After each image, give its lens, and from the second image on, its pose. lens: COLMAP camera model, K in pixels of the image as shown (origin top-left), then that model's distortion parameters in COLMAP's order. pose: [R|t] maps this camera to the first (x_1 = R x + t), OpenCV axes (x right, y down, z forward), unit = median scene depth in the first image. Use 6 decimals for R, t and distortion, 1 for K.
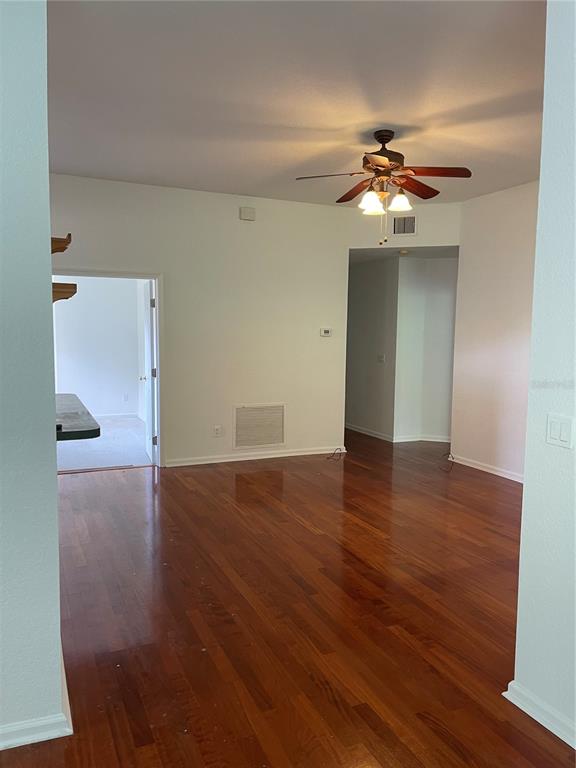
lens RADIAL K [[584.7, 0, 291.4], [0, 584.7, 380.9], [0, 0, 1]] dist [0.067566, -0.098484]
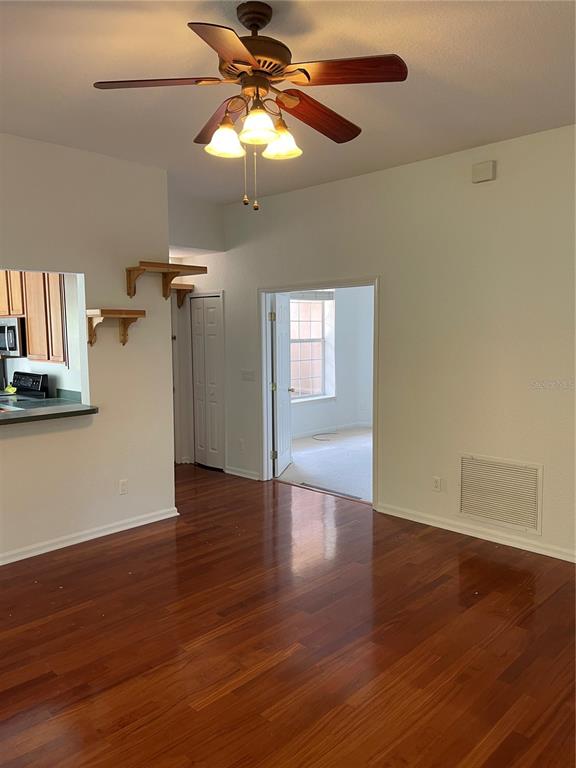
lens RADIAL K [[595.5, 0, 287.5], [0, 595.5, 370.7], [0, 0, 1]] dist [0.064965, -0.000689]
pose [[0.362692, 0.050083, -0.930562, 0.525847], [-0.059400, 0.997767, 0.030549, -0.070057], [0.930014, 0.044196, 0.364857, 0.582011]]
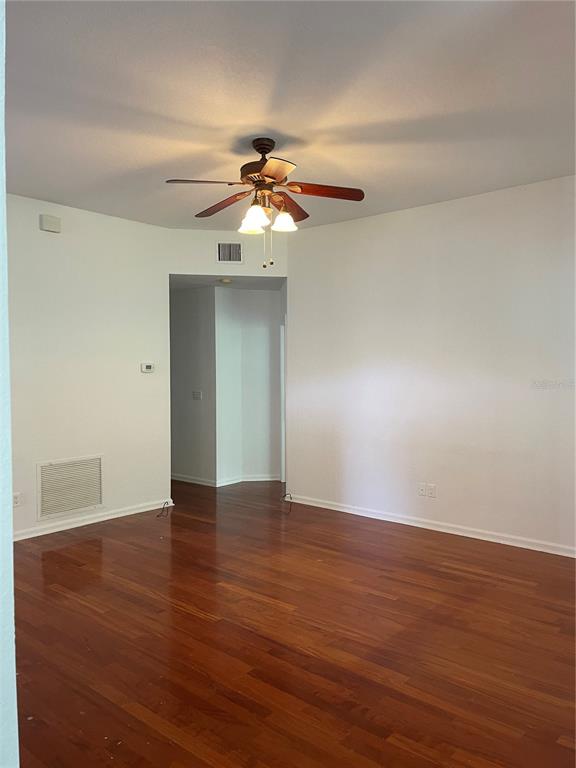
lens RADIAL K [[584.7, 0, 291.4], [0, 584.7, 380.9], [0, 0, 1]] dist [0.067566, -0.098484]
pose [[0.905862, -0.026977, 0.422714, -0.130300], [0.051134, 0.997636, -0.045910, -0.015293], [-0.420476, 0.063203, 0.905100, 0.145883]]
